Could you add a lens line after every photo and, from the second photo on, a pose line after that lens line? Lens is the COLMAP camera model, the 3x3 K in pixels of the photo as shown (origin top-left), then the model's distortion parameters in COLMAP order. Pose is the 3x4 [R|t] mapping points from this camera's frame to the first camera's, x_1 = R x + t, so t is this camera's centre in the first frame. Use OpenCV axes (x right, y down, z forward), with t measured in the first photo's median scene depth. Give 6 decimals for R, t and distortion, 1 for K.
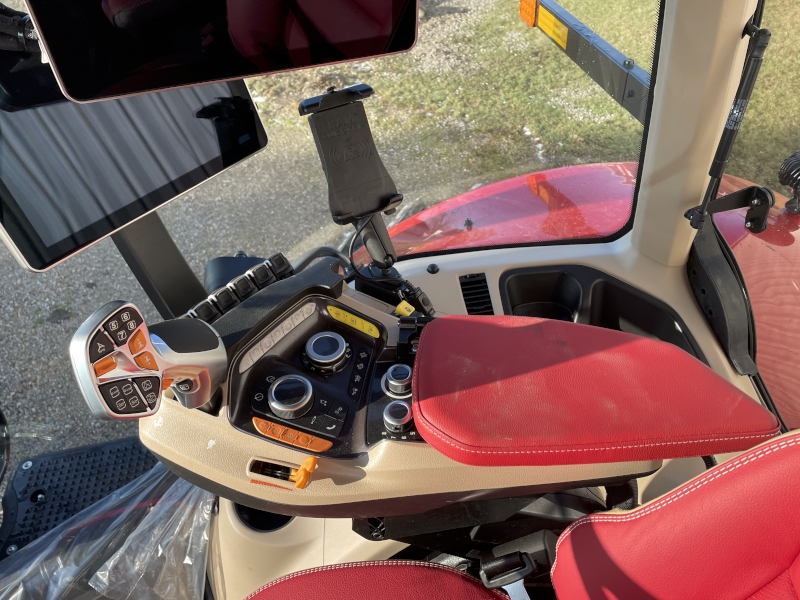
lens RADIAL K [[622.3, 0, 400.0], [0, 622.3, 300.0], [0, 0, 1]] dist [0.009026, 0.001375]
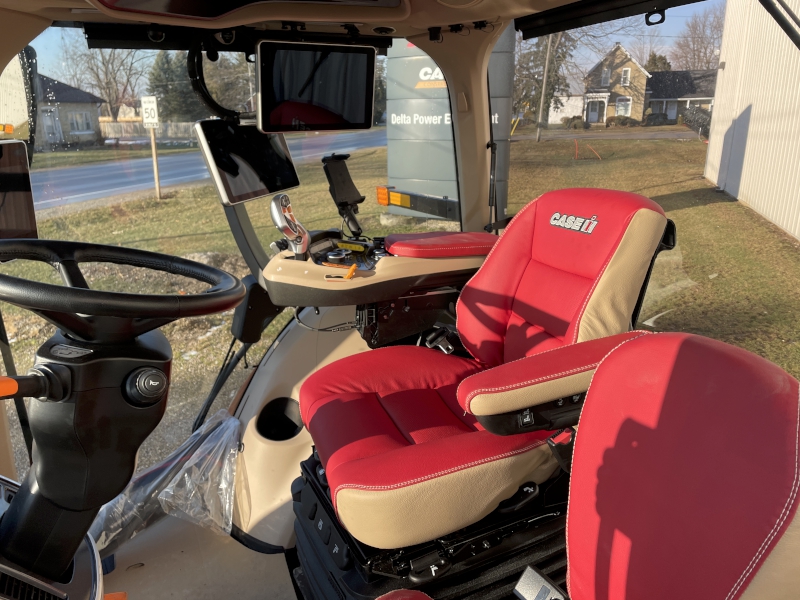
lens RADIAL K [[622.3, 0, 400.0], [0, 622.3, 300.0], [0, 0, 1]] dist [0.009026, 0.001375]
pose [[0.962666, -0.054859, 0.265075, -0.499143], [0.161712, 0.901852, -0.400639, 1.110565], [-0.217080, 0.428548, 0.877054, -0.877509]]
